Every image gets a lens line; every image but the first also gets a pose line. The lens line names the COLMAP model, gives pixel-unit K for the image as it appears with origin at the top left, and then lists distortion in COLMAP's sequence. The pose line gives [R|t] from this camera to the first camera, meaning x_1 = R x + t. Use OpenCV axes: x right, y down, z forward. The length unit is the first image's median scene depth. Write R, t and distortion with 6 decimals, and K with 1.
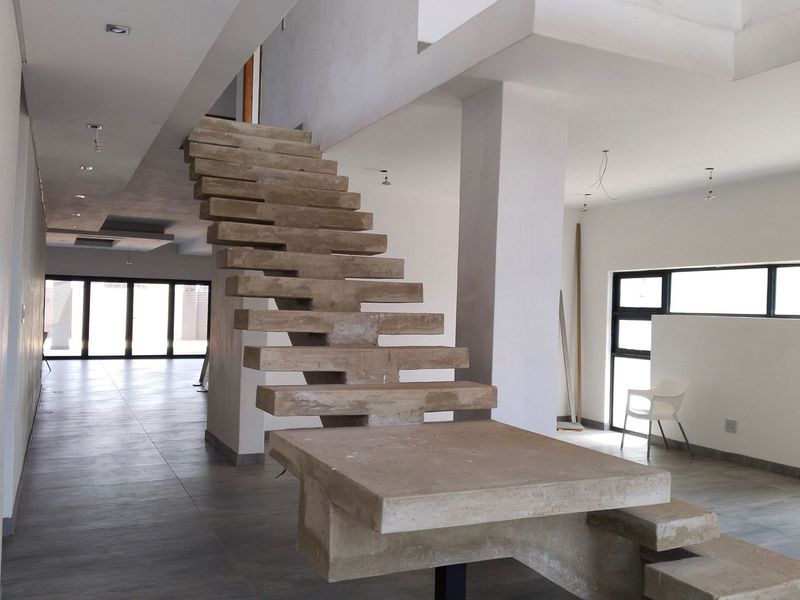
lens RADIAL K [[710.6, 0, 402.8], [0, 710.6, 308.9], [0, 0, 1]] dist [0.110268, -0.227358]
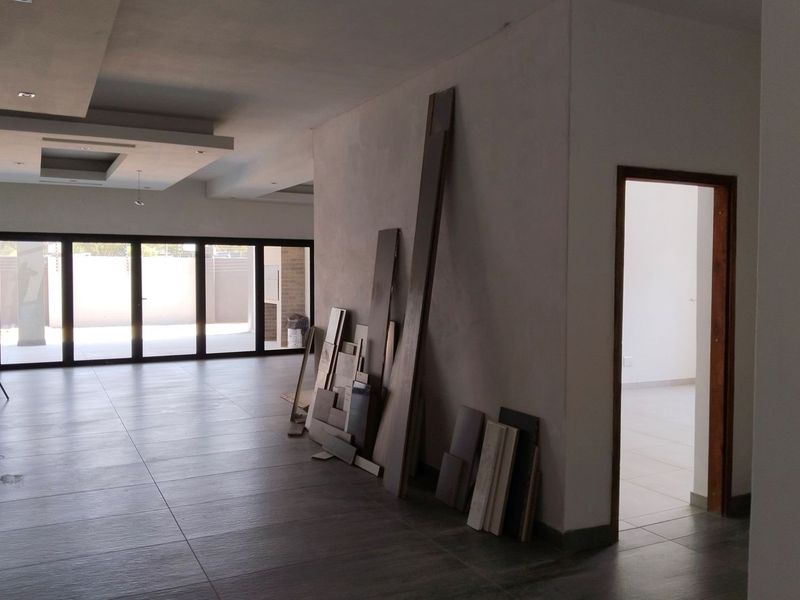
lens RADIAL K [[710.6, 0, 402.8], [0, 710.6, 308.9], [0, 0, 1]] dist [0.110268, -0.227358]
pose [[0.999670, -0.021151, 0.014552, -0.156886], [0.020222, 0.997916, 0.061274, -0.012934], [-0.015817, -0.060960, 0.998015, 0.367970]]
